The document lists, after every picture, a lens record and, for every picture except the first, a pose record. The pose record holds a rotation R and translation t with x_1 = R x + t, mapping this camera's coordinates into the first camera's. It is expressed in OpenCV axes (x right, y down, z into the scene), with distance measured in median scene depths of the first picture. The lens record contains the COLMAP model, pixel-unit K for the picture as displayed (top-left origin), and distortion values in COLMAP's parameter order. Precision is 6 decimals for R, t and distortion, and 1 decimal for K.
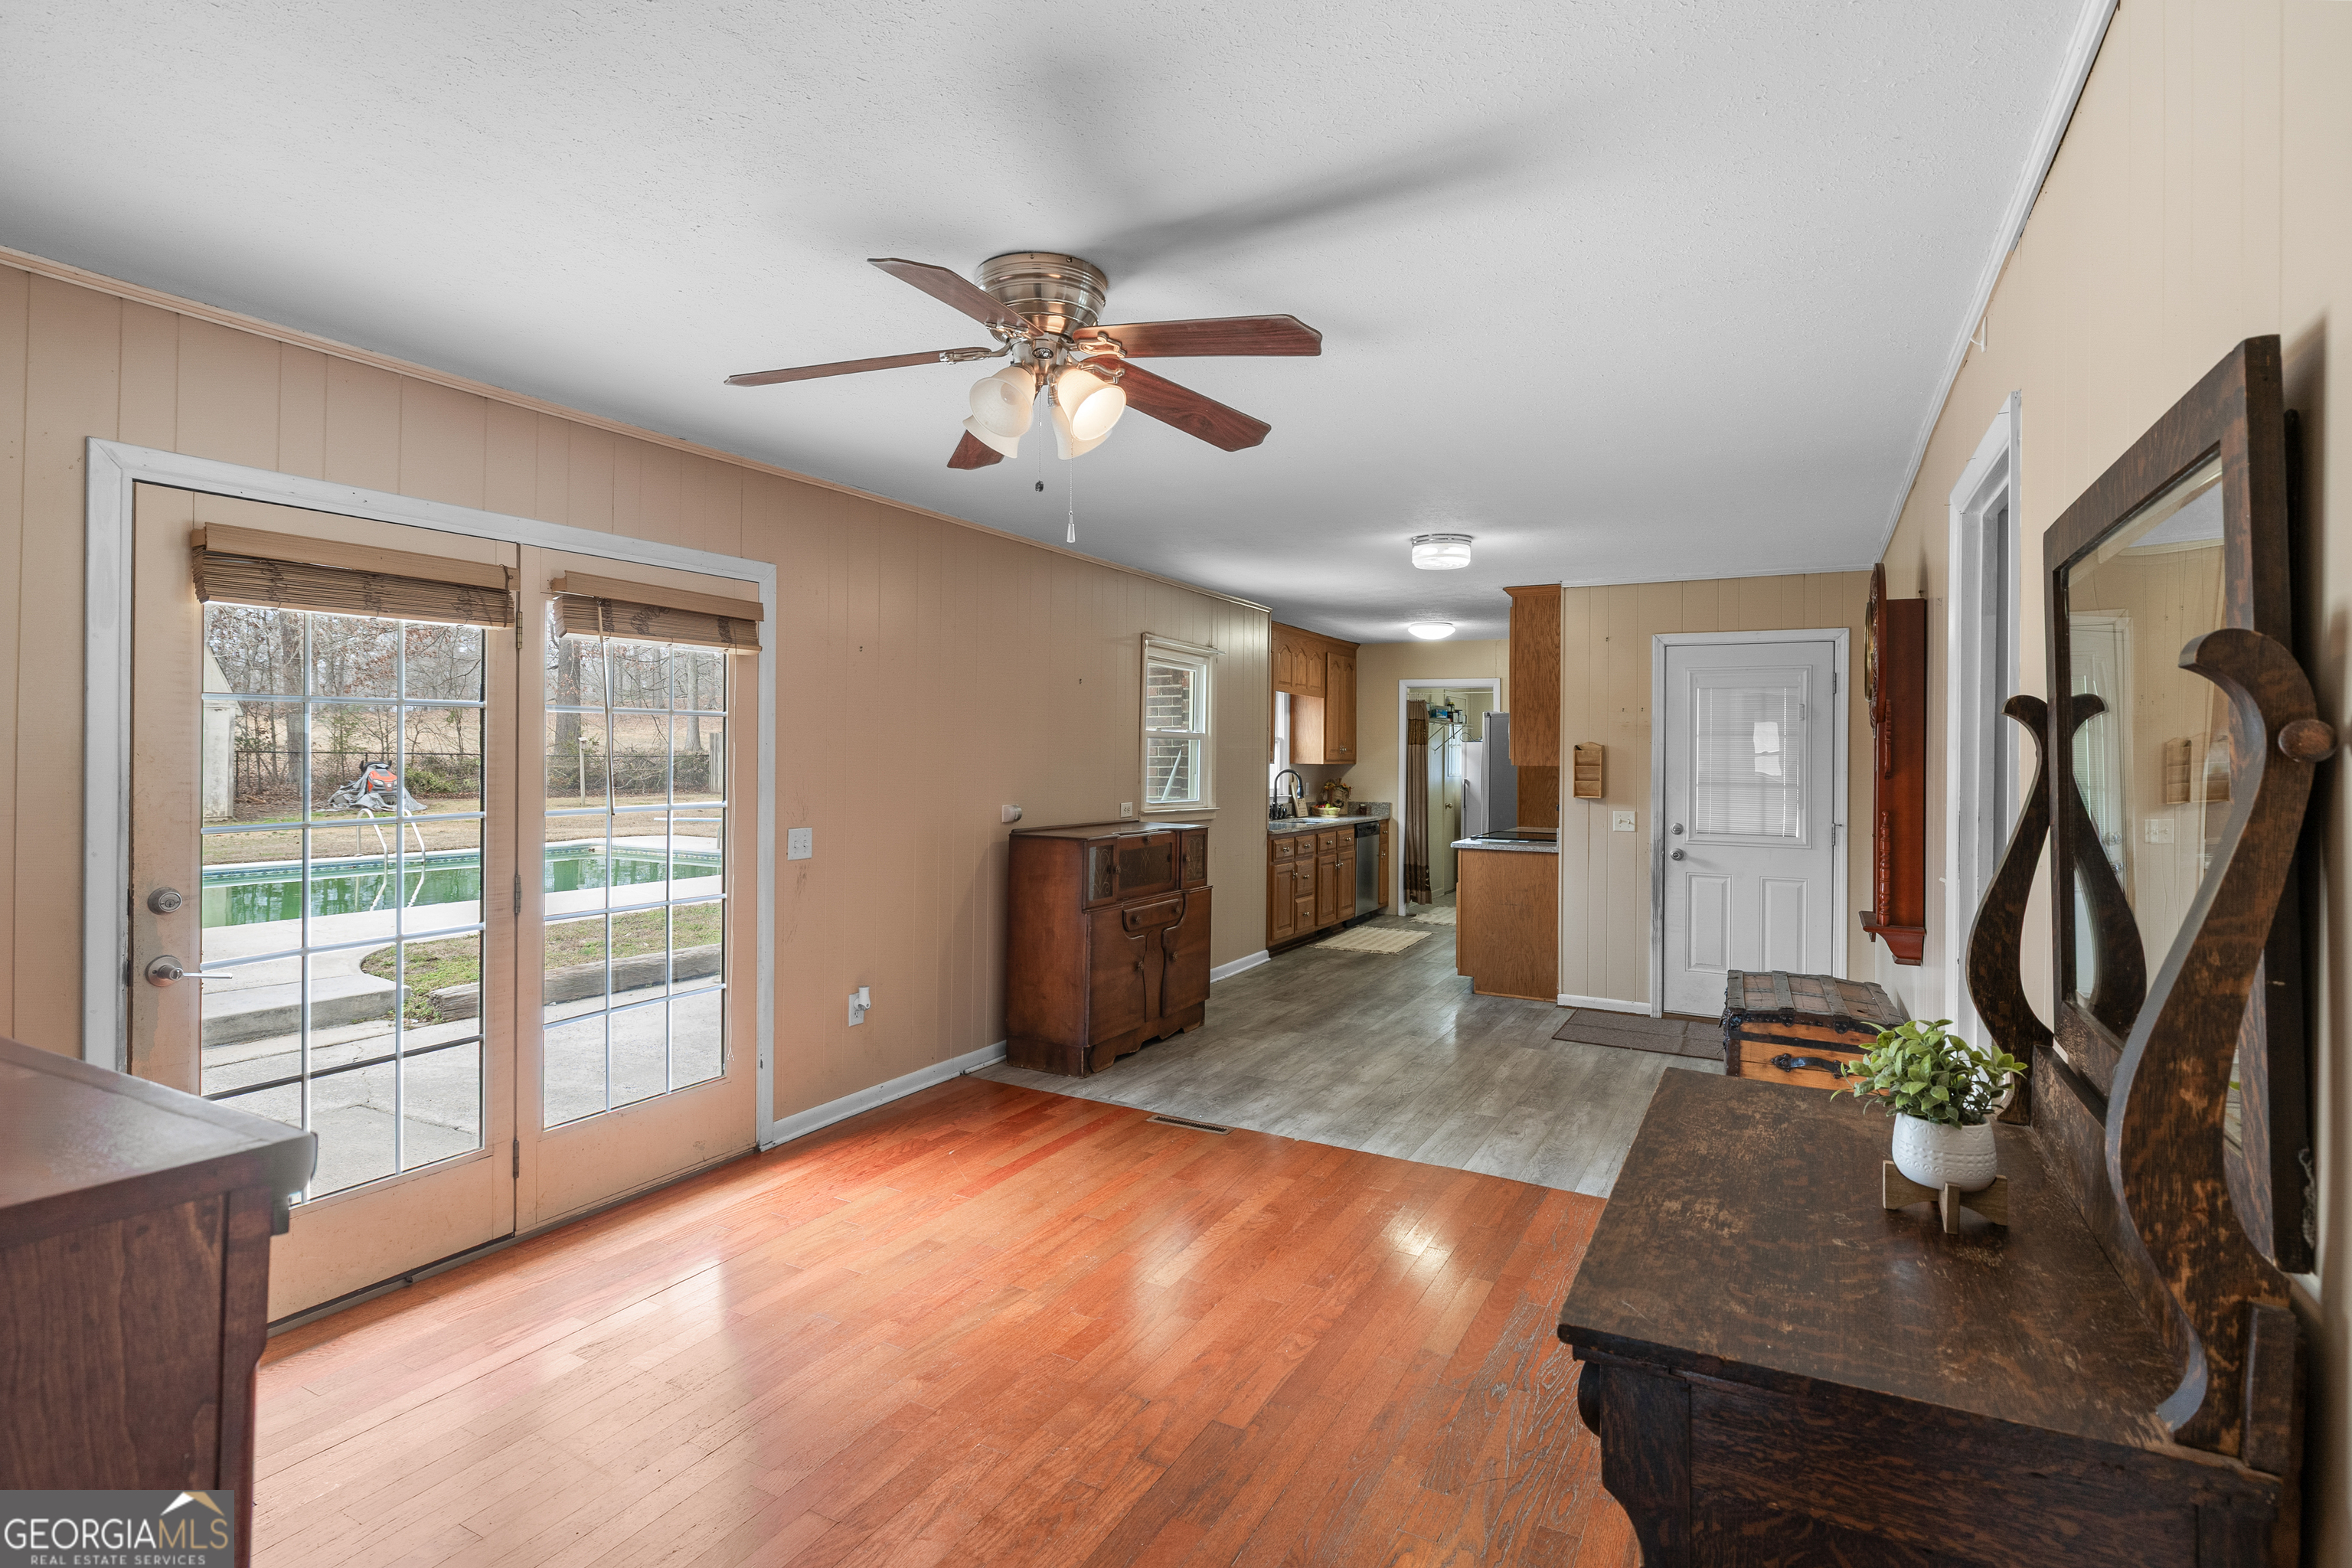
lens RADIAL K [[1146.3, 0, 1158.9], [0, 1146.3, 746.2], [0, 0, 1]] dist [0.000848, 0.002501]
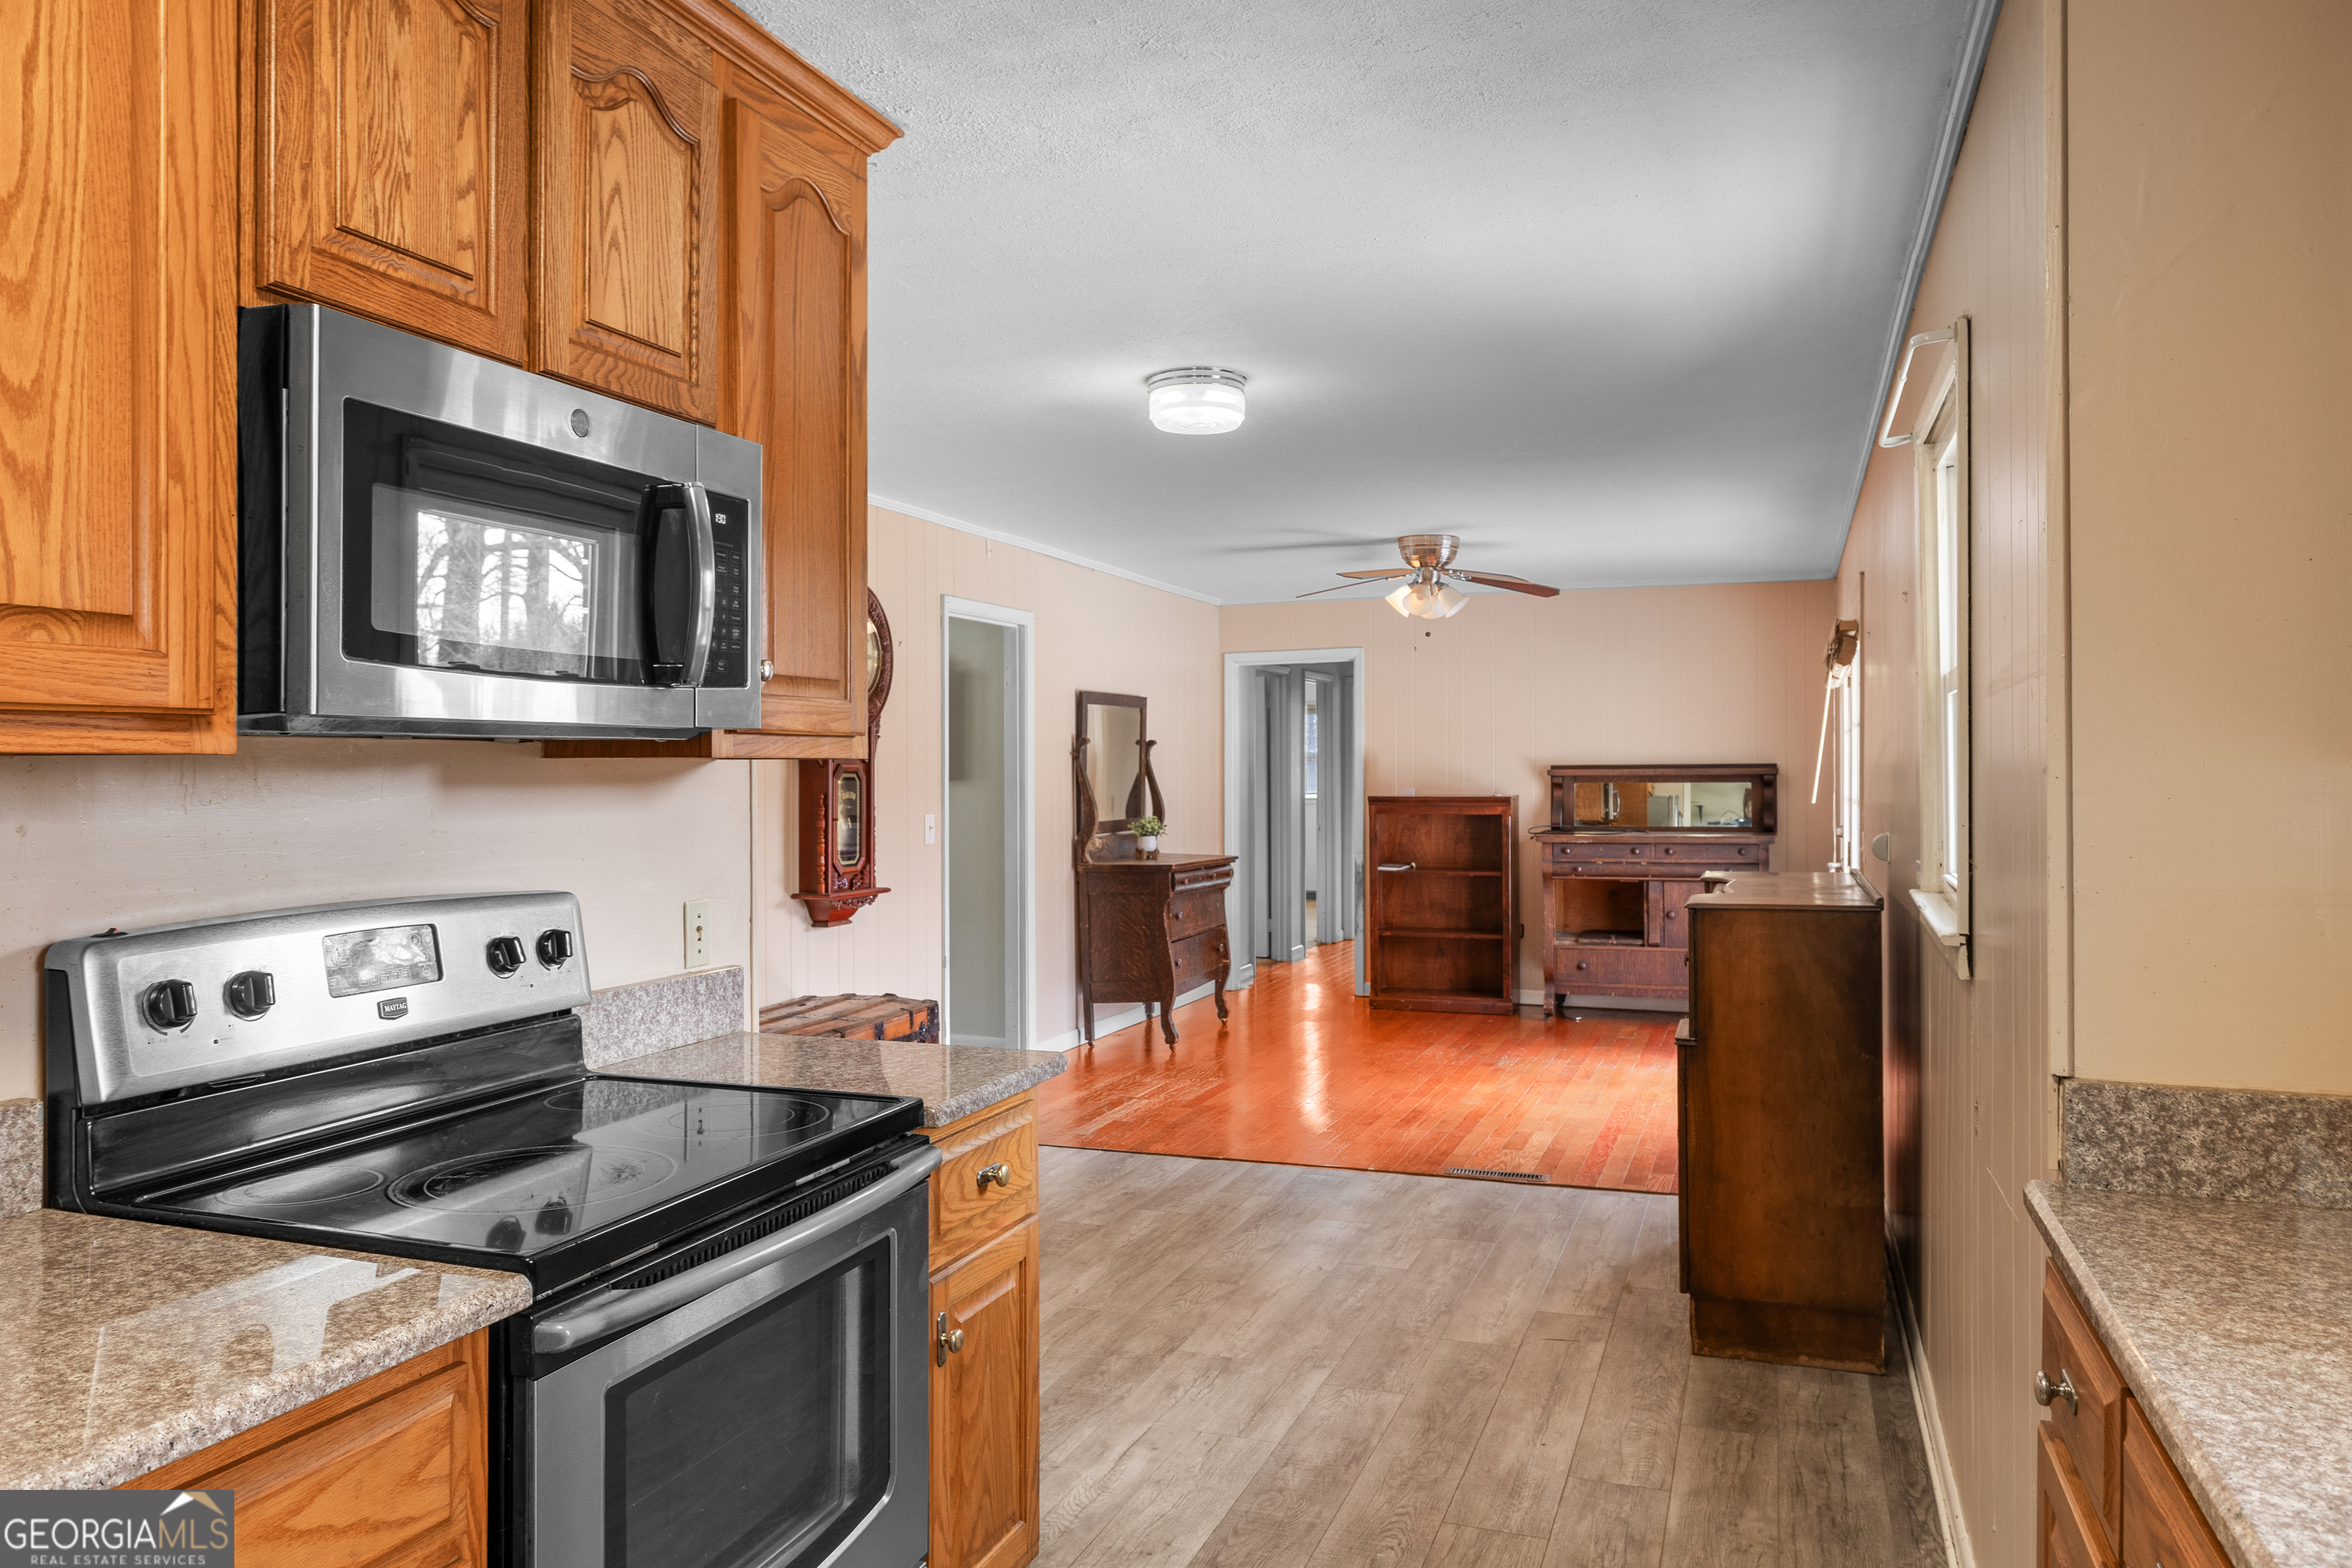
lens RADIAL K [[1612.2, 0, 1183.2], [0, 1612.2, 778.5], [0, 0, 1]] dist [0.000102, 0.001398]
pose [[-0.989672, -0.008454, -0.143102, 0.315039], [-0.006869, 0.999910, -0.011566, 0.031075], [0.143187, -0.010464, -0.989640, 1.553883]]
